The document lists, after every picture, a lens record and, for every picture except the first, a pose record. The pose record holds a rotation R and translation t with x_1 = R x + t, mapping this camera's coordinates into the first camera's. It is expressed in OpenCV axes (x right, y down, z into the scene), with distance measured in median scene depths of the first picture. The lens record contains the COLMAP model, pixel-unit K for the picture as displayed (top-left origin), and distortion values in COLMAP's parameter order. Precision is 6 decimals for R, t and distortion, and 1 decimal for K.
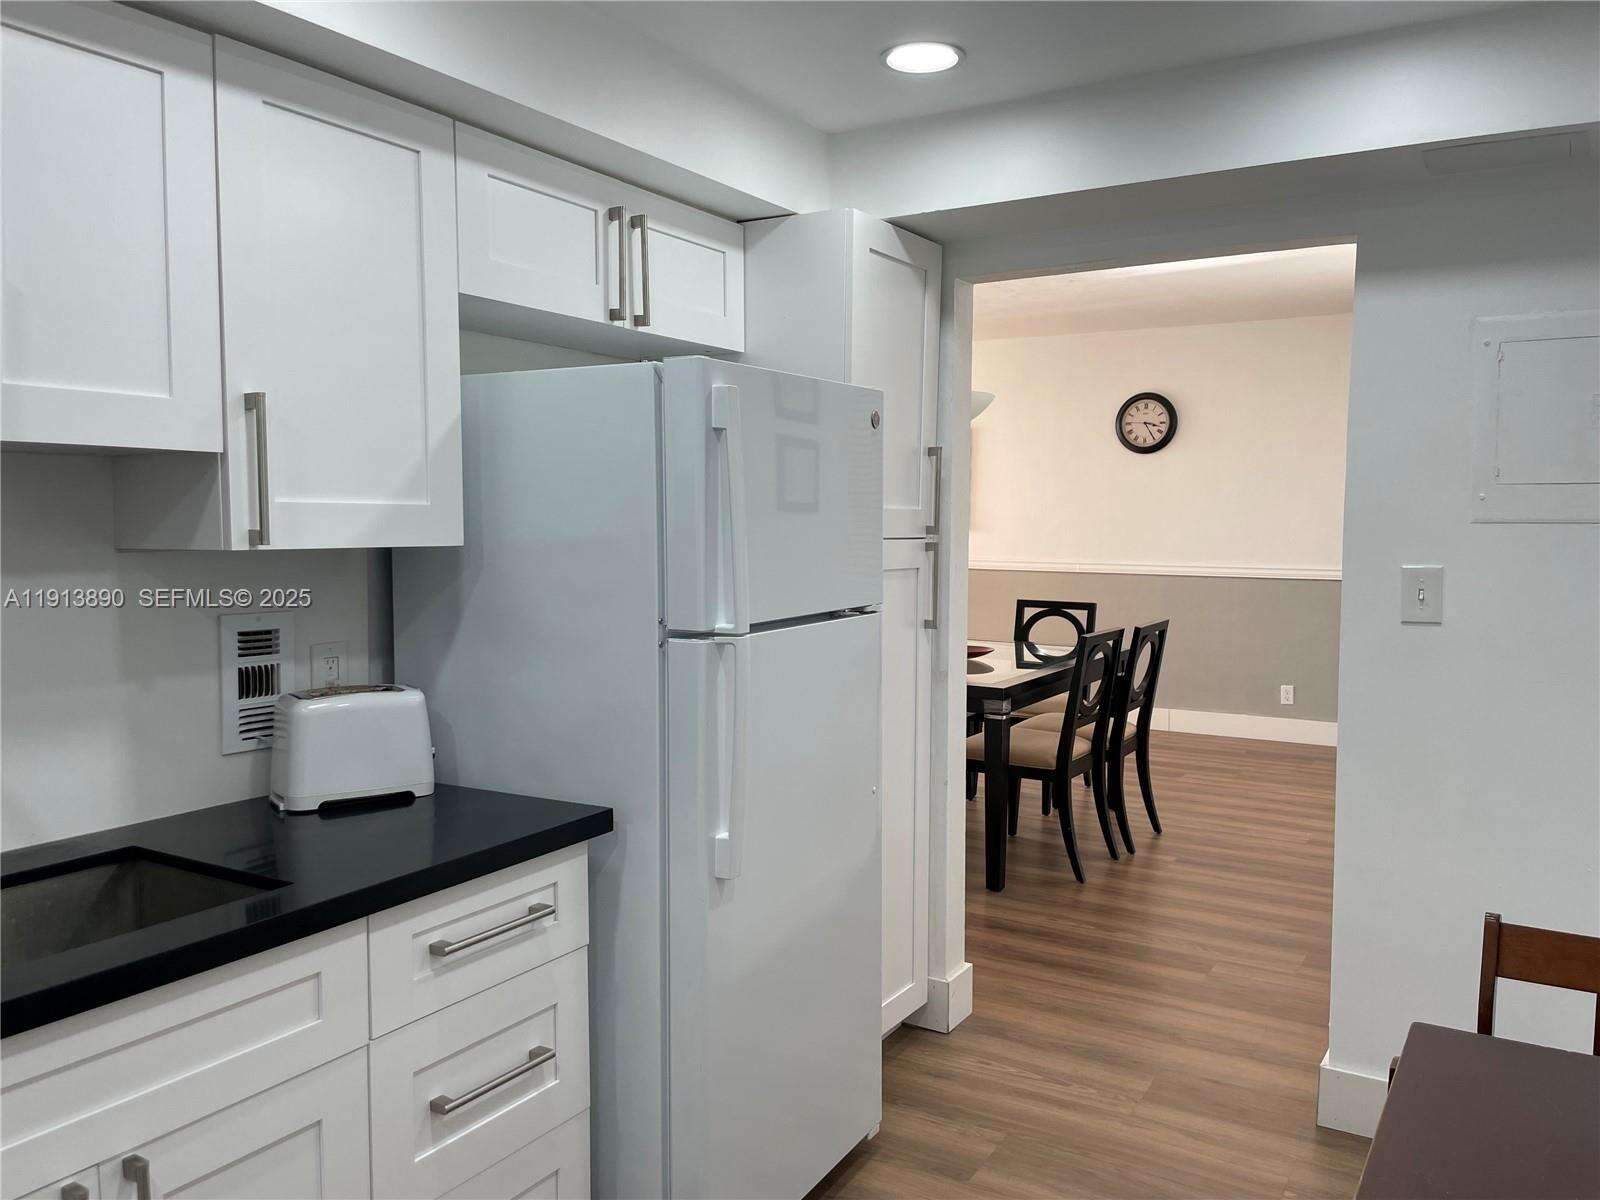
lens RADIAL K [[1216.5, 0, 807.0], [0, 1216.5, 595.0], [0, 0, 1]] dist [0.096771, -0.135767]
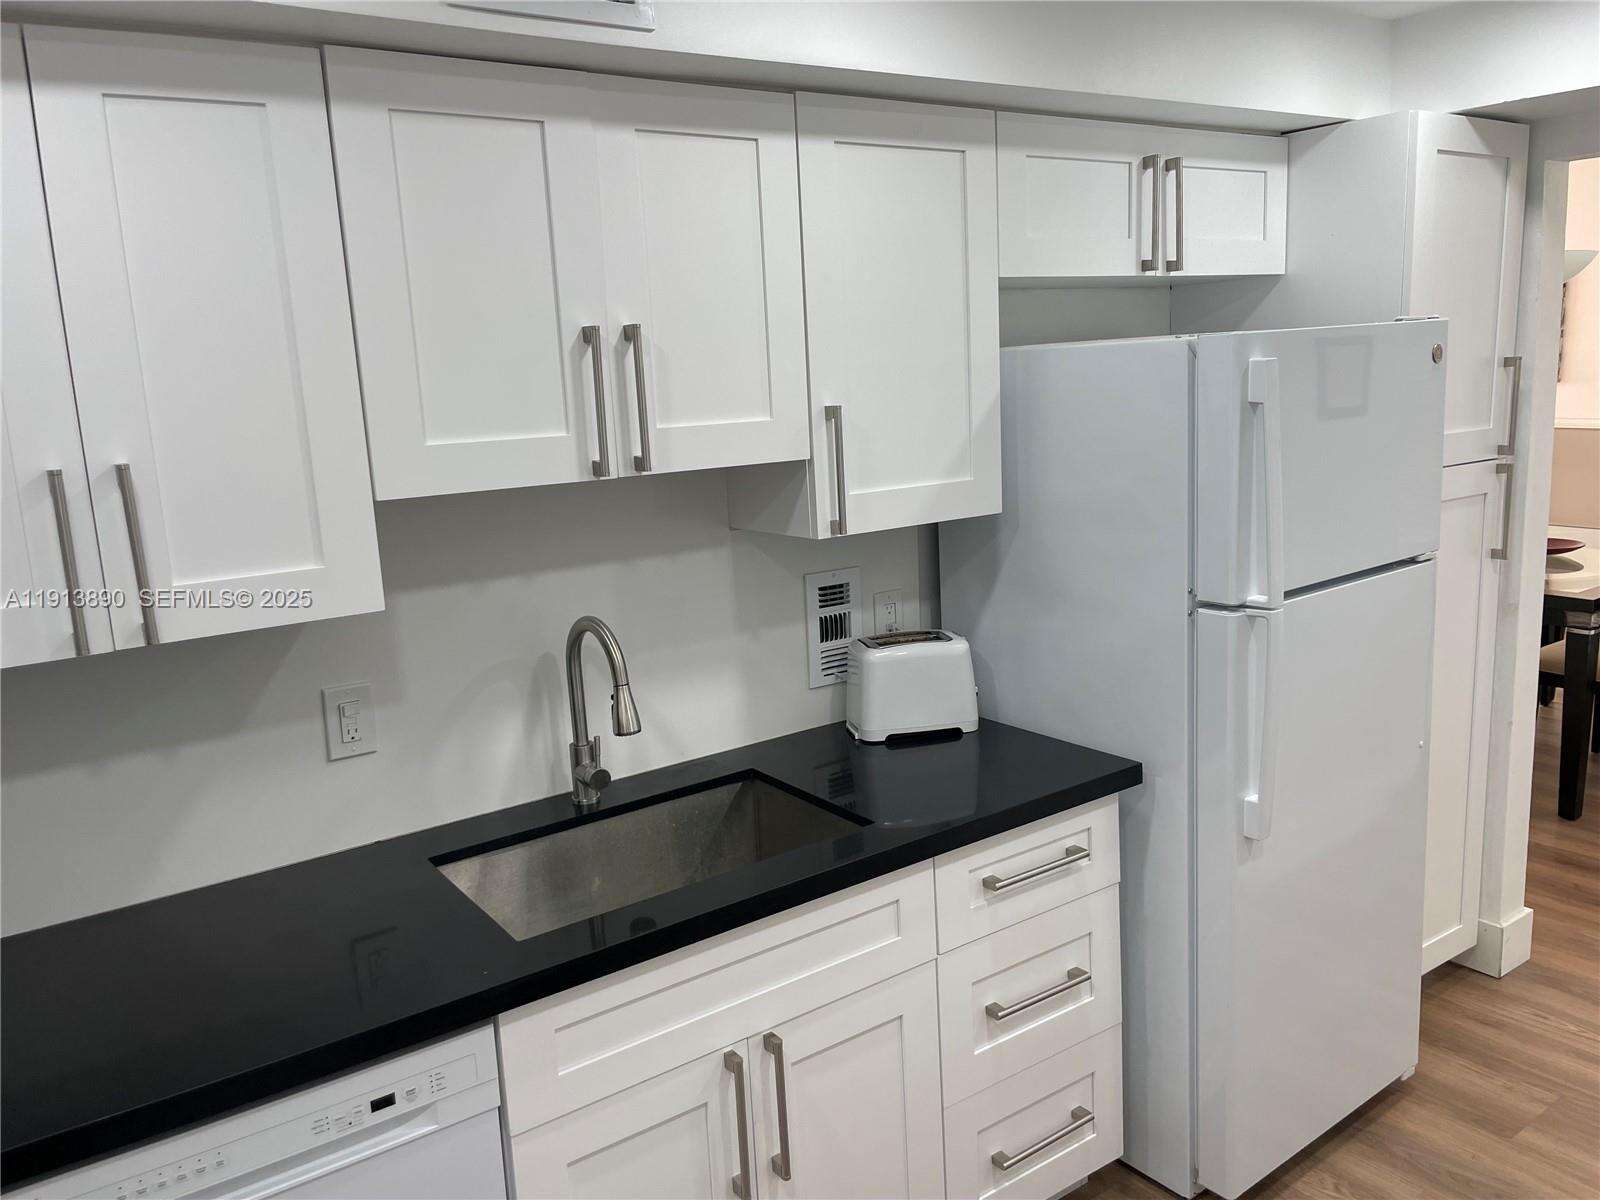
lens RADIAL K [[1216.5, 0, 807.0], [0, 1216.5, 595.0], [0, 0, 1]] dist [0.096771, -0.135767]
pose [[0.916222, 0.026243, -0.399810, -0.002148], [0.026897, 0.991573, 0.126723, -0.109469], [0.399767, -0.126860, 0.907796, -0.068774]]
